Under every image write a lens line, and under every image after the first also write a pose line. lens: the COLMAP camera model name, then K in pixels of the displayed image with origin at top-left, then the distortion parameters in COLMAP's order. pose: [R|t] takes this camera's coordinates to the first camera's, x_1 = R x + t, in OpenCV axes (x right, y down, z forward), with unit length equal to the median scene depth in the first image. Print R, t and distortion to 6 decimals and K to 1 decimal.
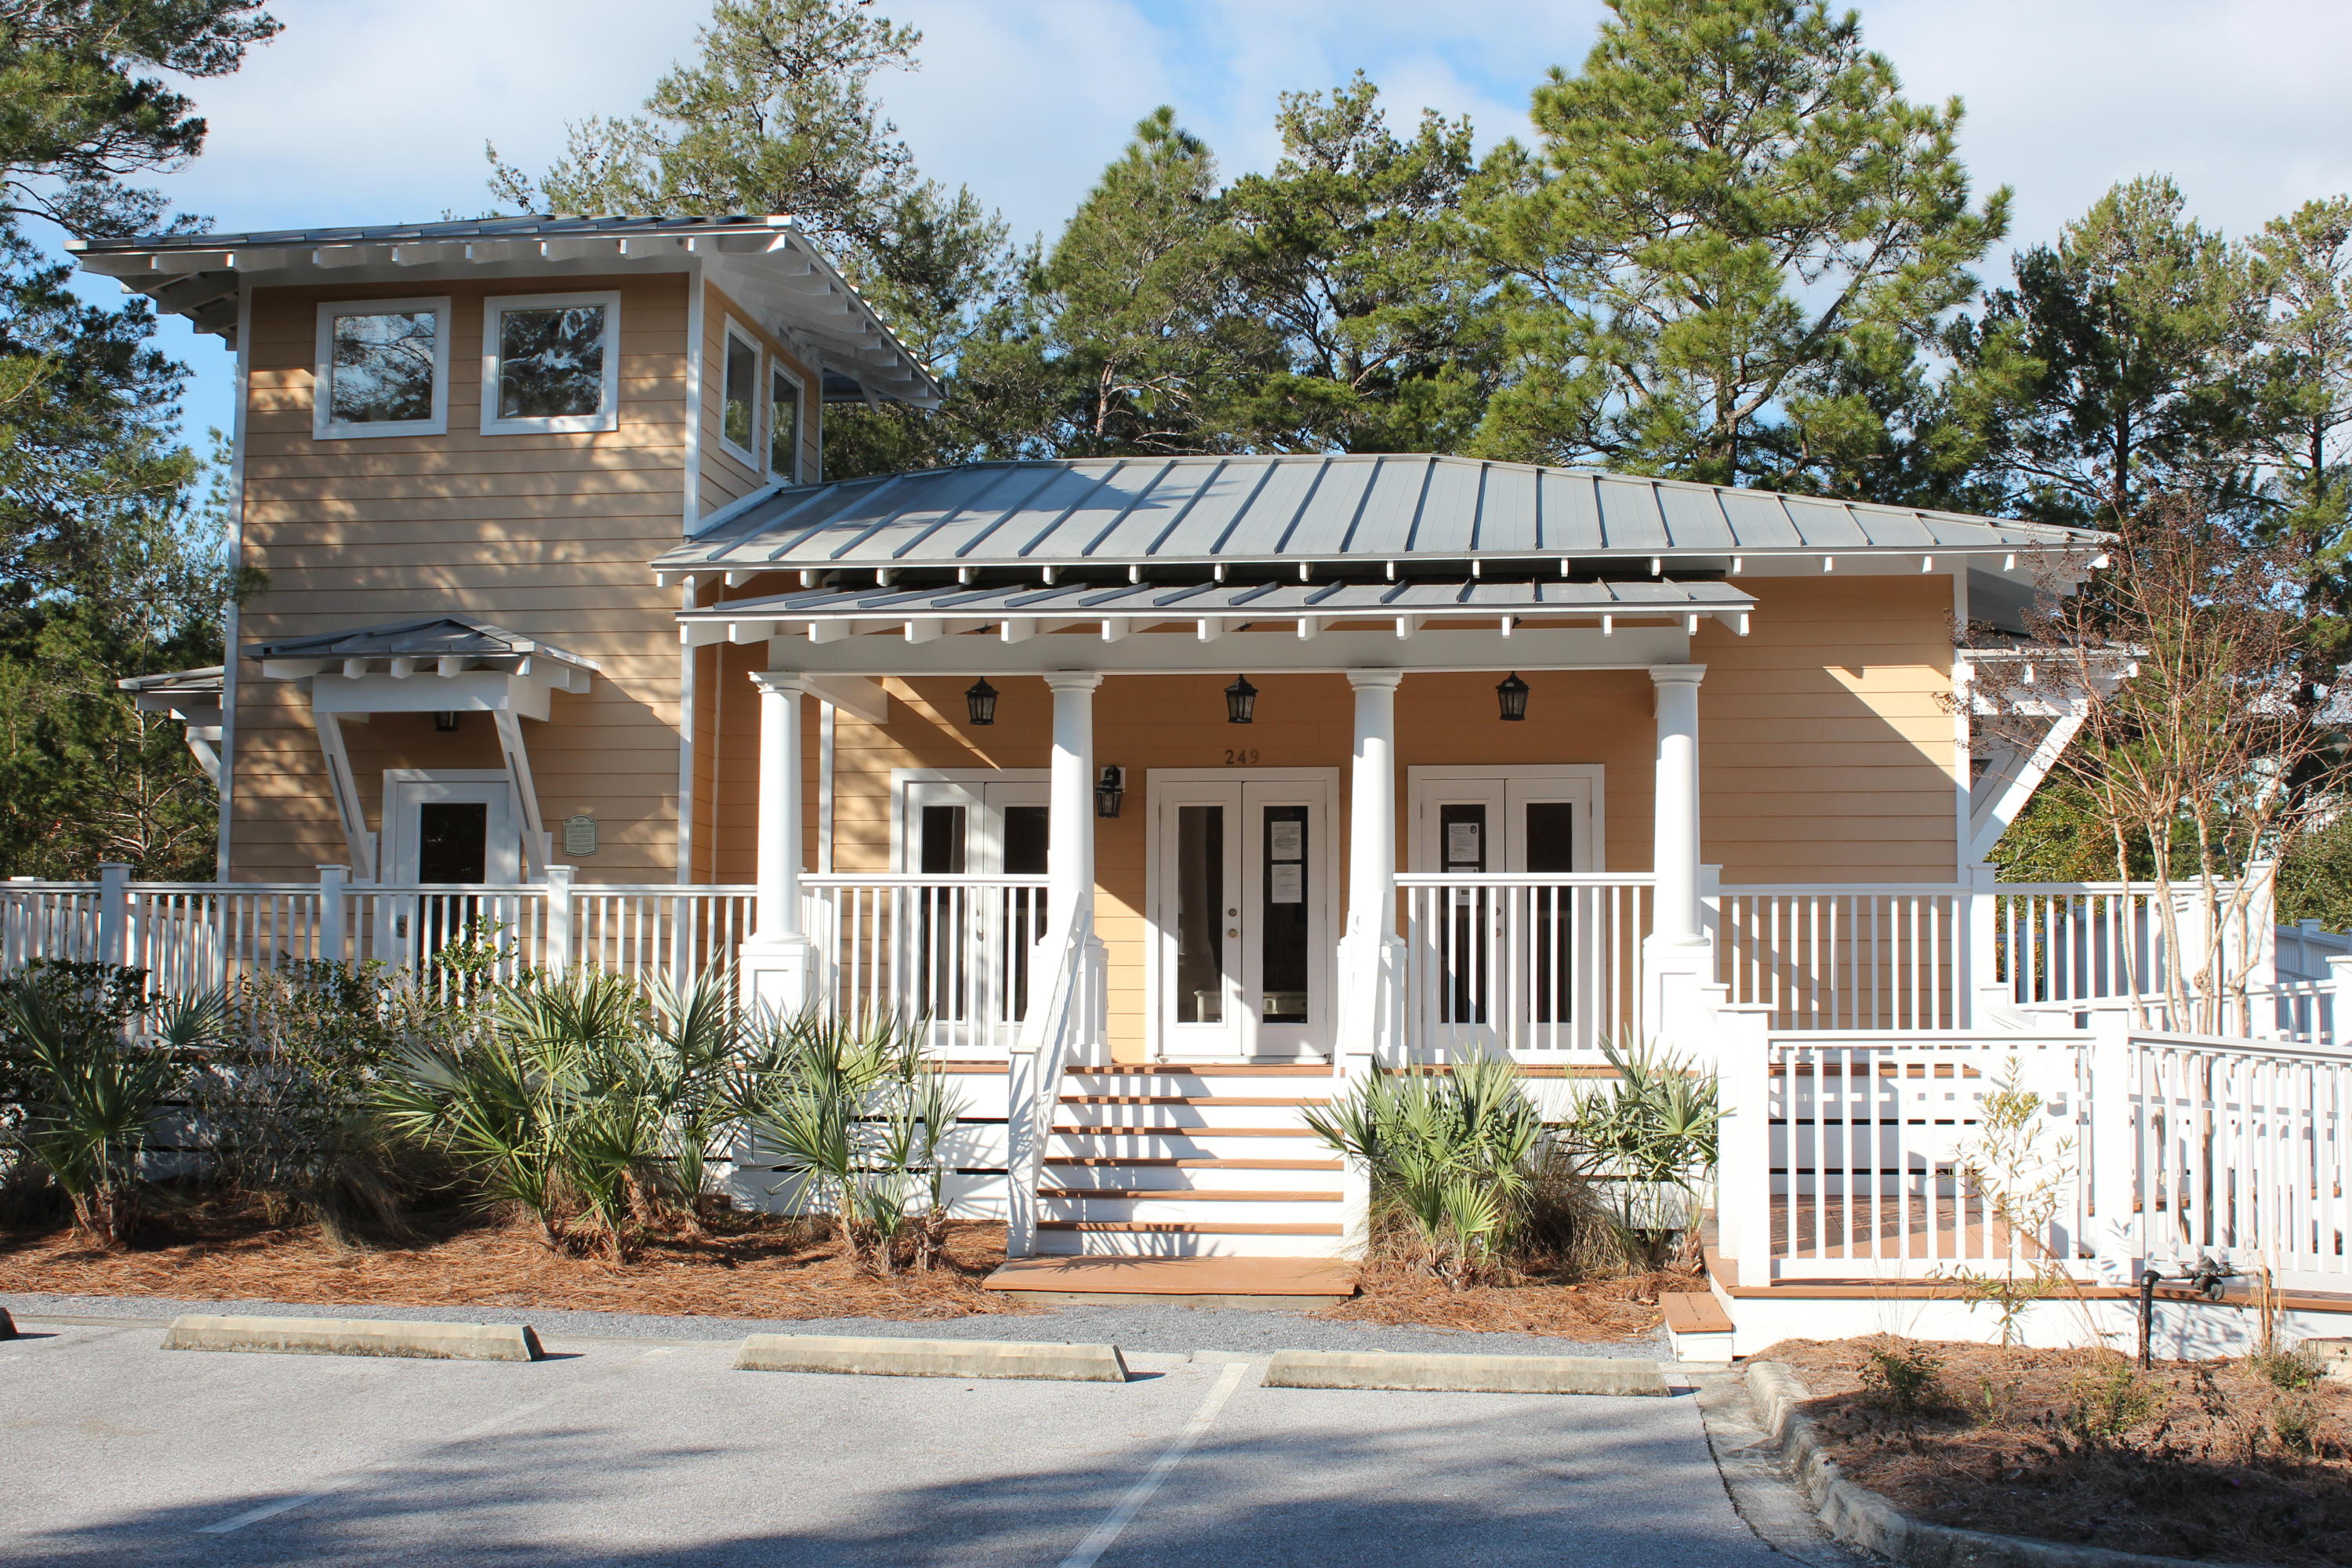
lens RADIAL K [[3031.5, 0, 1175.7], [0, 3031.5, 797.2], [0, 0, 1]] dist [-0.048726, 0.000000]
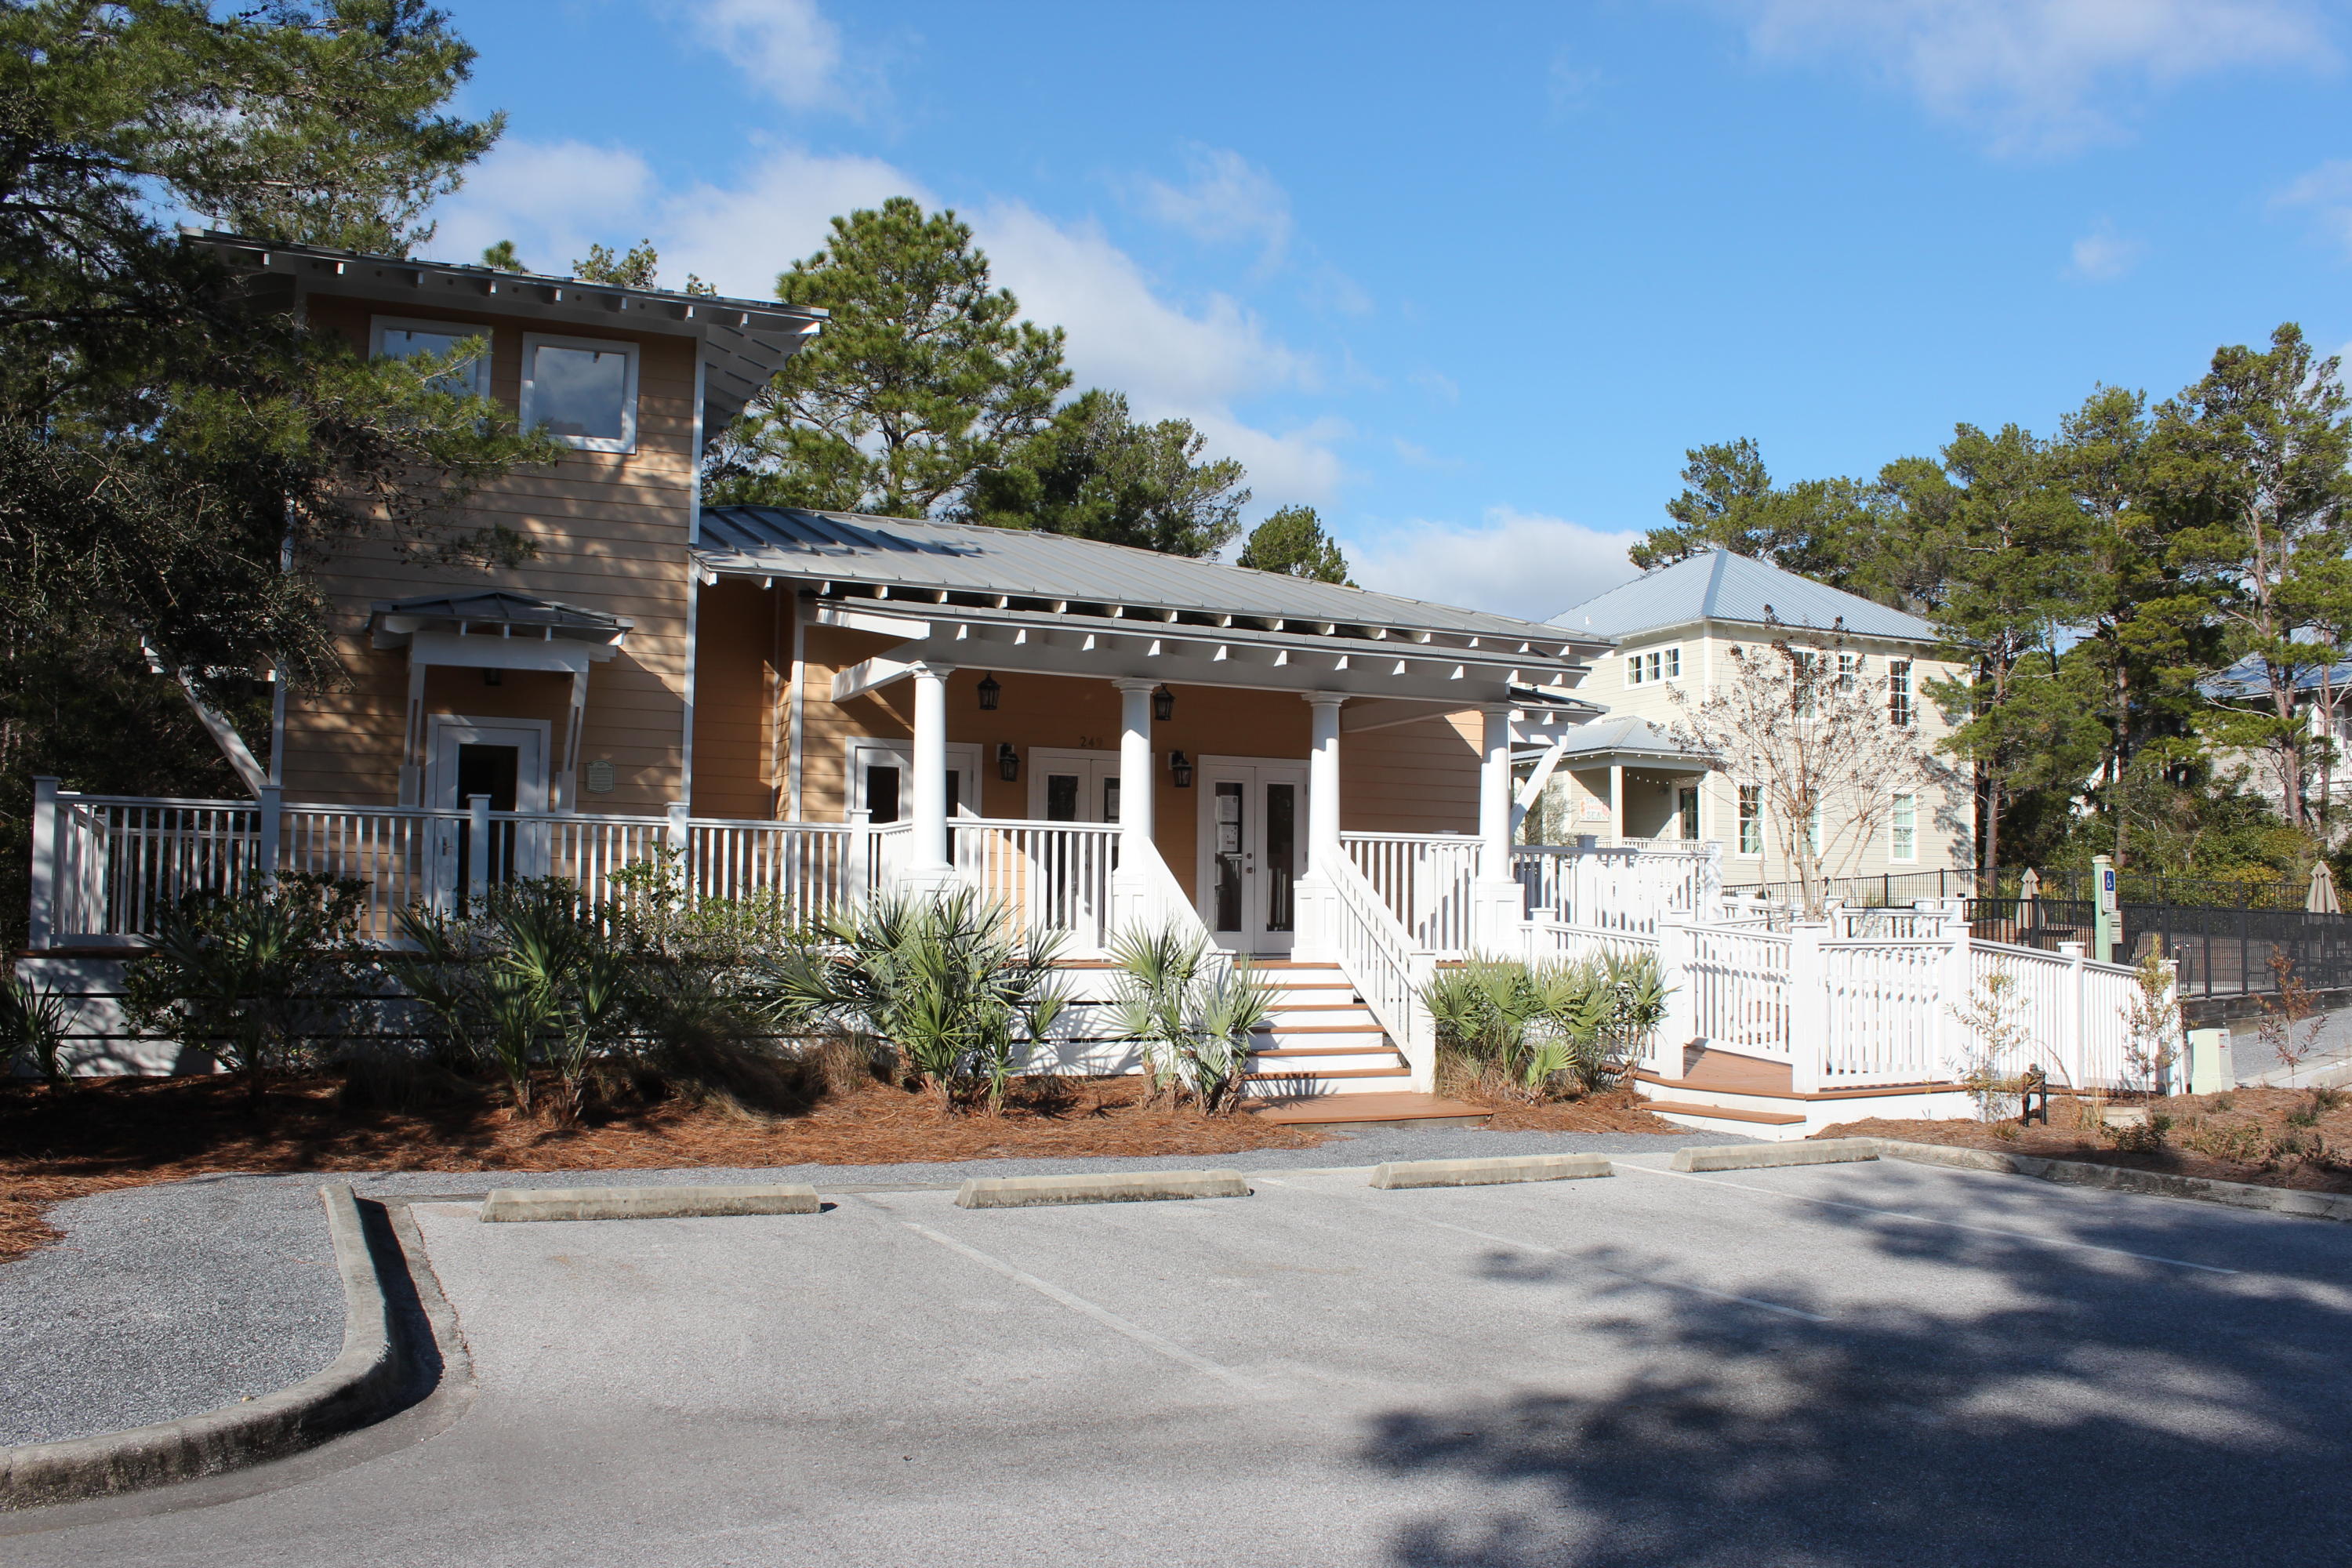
lens RADIAL K [[1996.7, 0, 1195.1], [0, 1996.7, 791.9], [0, 0, 1]] dist [-0.154525, 0.130899]
pose [[0.821442, 0.040189, 0.568874, -0.462217], [-0.051465, 0.998668, 0.003763, 0.003598], [-0.567965, -0.032368, 0.822416, 0.183254]]
